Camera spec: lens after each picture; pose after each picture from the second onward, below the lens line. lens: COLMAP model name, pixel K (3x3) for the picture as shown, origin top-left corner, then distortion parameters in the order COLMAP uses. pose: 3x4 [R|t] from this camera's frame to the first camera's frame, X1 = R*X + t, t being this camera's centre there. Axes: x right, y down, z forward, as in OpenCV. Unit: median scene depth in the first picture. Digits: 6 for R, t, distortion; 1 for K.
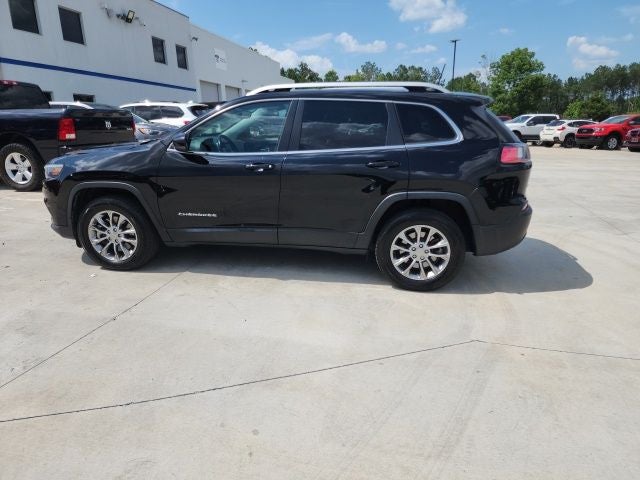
lens RADIAL K [[428.1, 0, 319.7], [0, 428.1, 242.6], [0, 0, 1]] dist [0.074715, -0.070766]
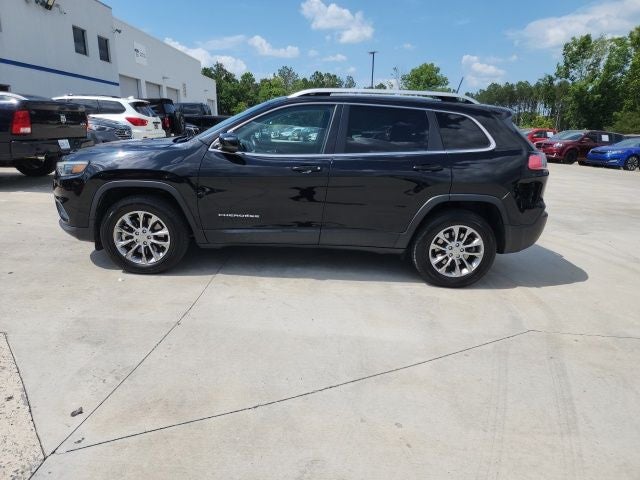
lens RADIAL K [[428.1, 0, 309.6], [0, 428.1, 236.7], [0, 0, 1]] dist [0.074715, -0.070766]
pose [[0.984999, -0.005860, 0.172461, -0.274815], [0.009110, 0.999795, -0.018059, 0.002627], [-0.172320, 0.019359, 0.984851, 0.004168]]
